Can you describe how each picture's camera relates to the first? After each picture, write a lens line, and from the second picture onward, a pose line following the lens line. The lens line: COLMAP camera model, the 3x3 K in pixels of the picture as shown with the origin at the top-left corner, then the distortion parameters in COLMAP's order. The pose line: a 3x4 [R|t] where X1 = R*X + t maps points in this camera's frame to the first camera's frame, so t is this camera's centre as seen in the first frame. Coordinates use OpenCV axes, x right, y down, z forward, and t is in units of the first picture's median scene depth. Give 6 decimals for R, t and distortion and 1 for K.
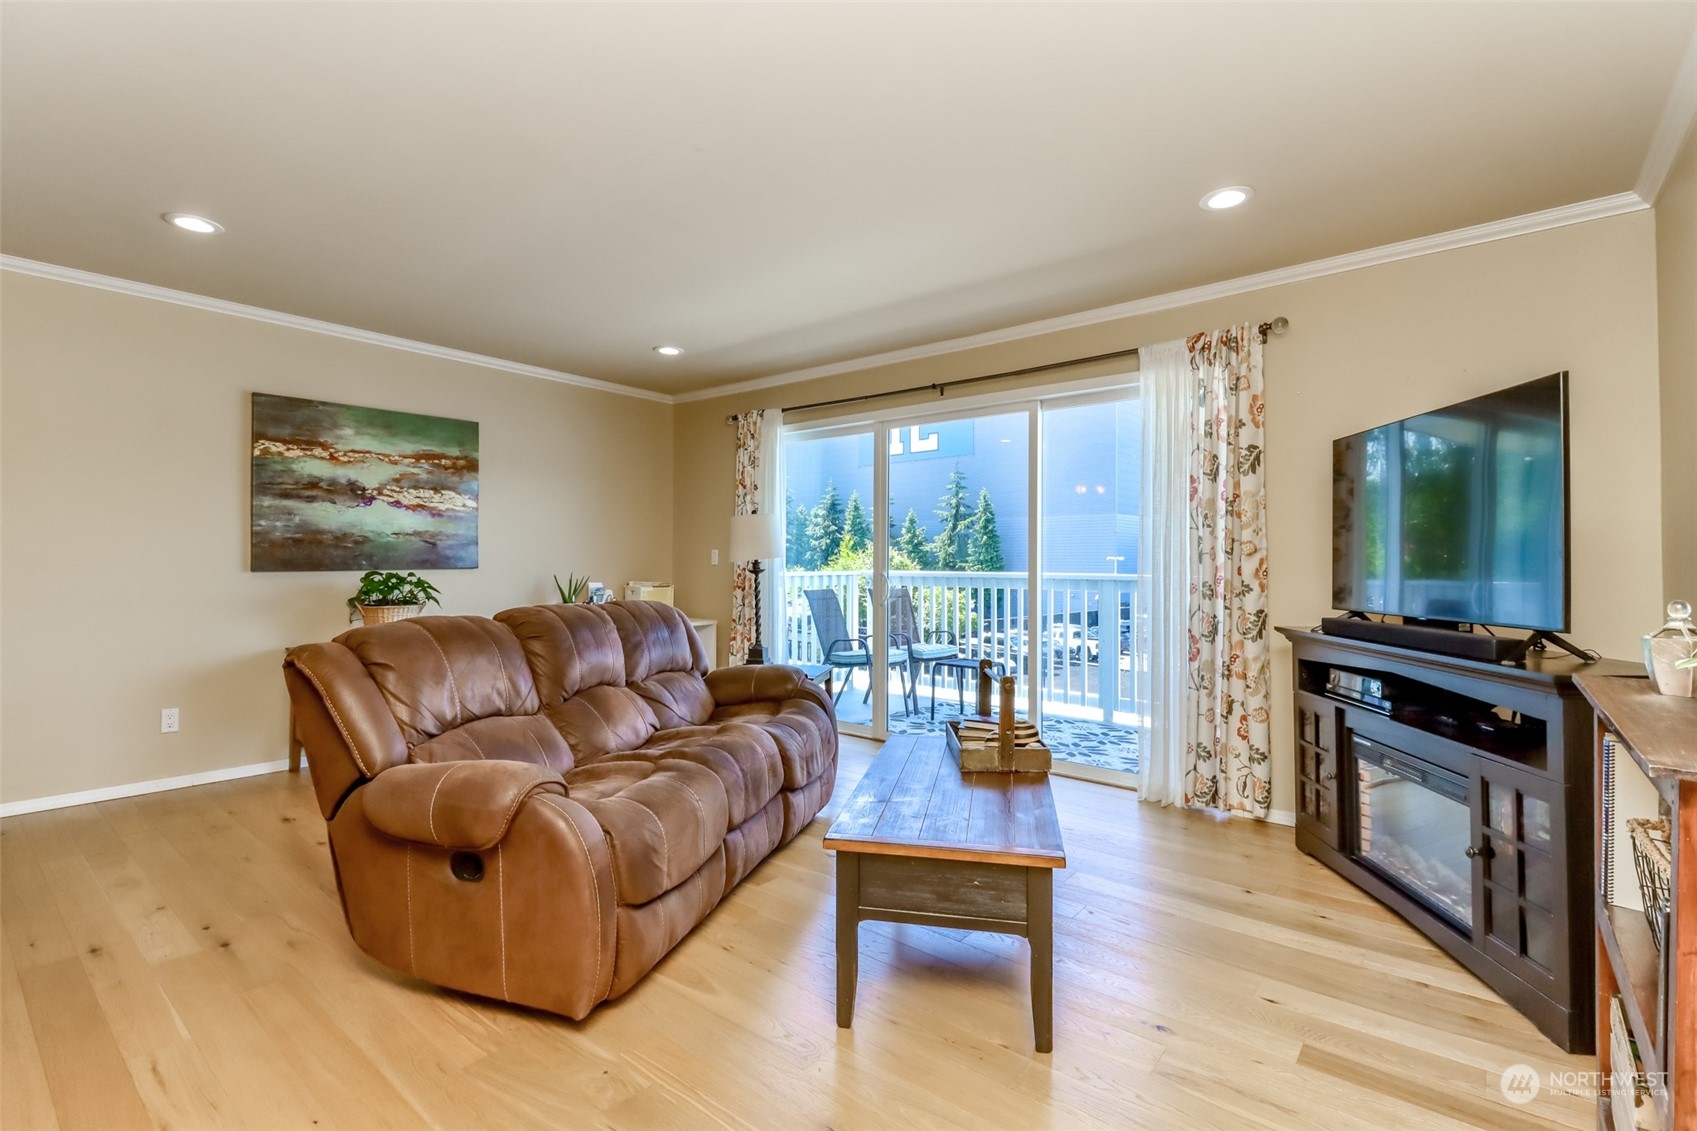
lens RADIAL K [[785.4, 0, 844.0], [0, 785.4, 551.5], [0, 0, 1]] dist [-0.002496, 0.000121]
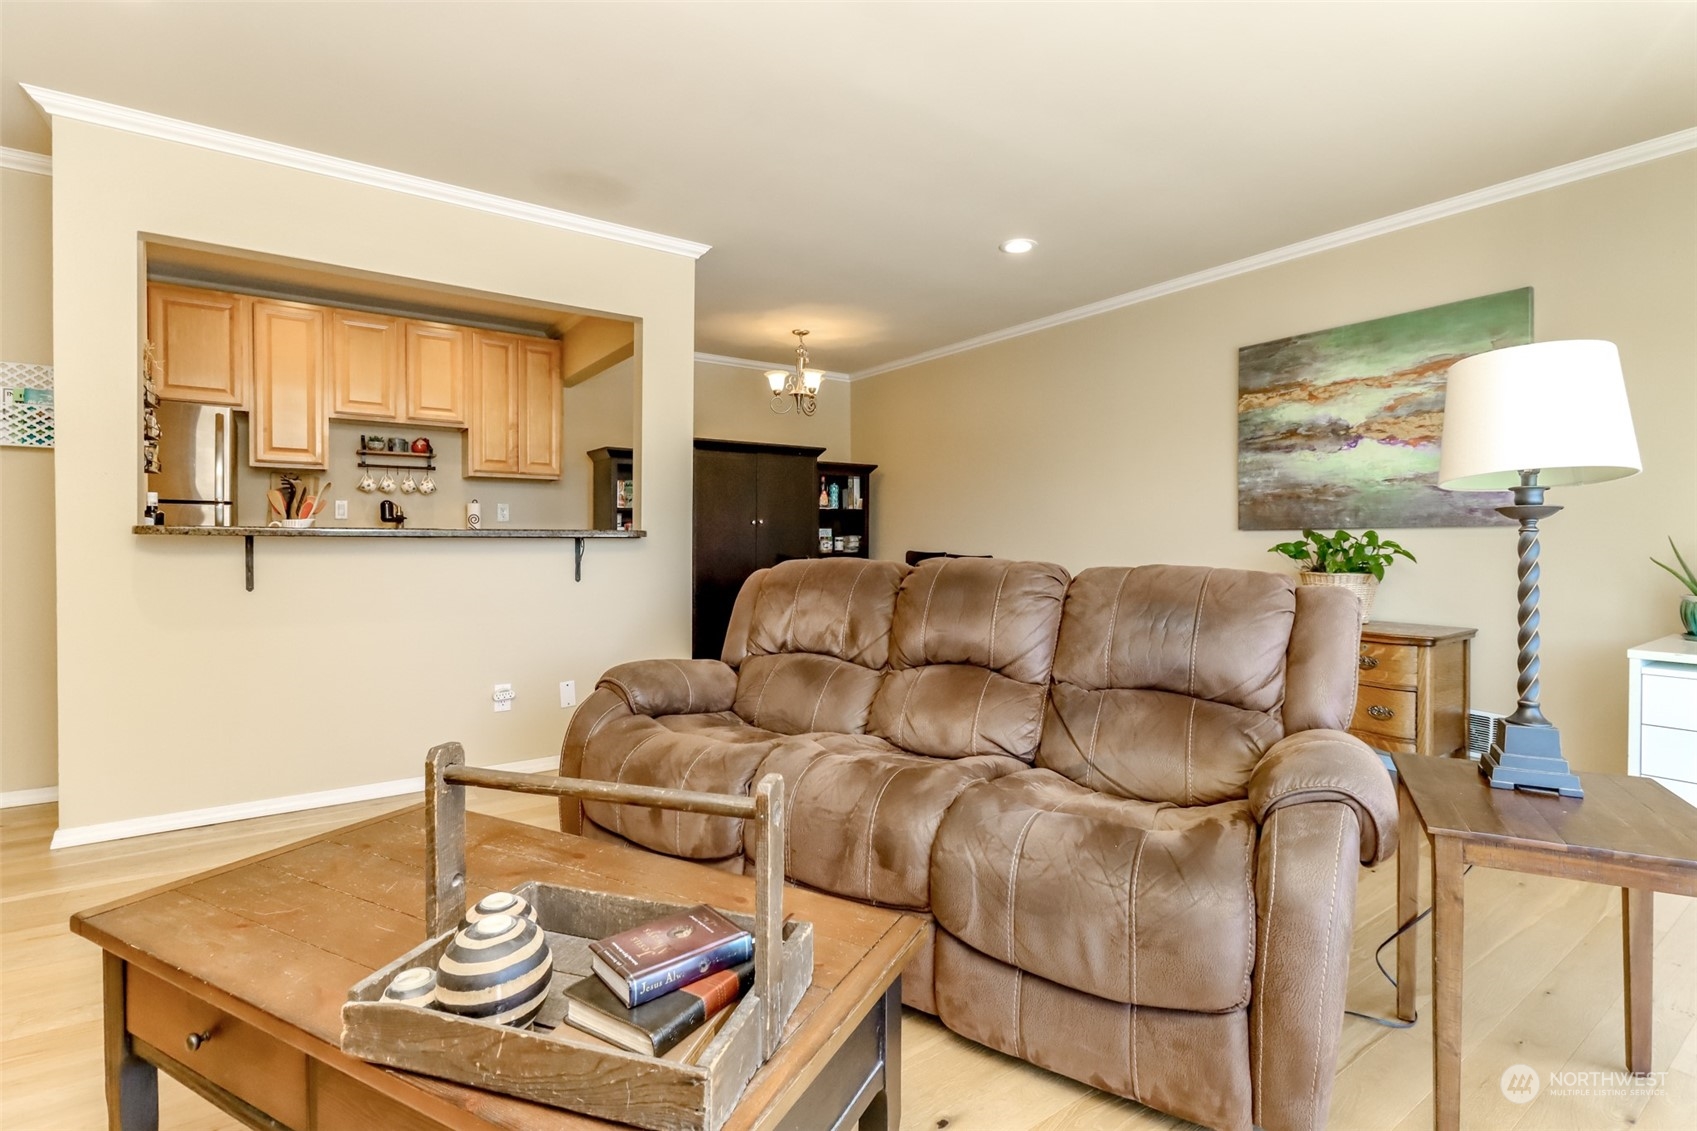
lens RADIAL K [[785.4, 0, 844.0], [0, 785.4, 551.5], [0, 0, 1]] dist [-0.002496, 0.000121]
pose [[-0.291850, 0.015725, -0.956335, 0.317076], [0.009688, 0.999862, 0.013485, 0.032200], [0.956415, -0.005330, -0.291962, 0.764003]]
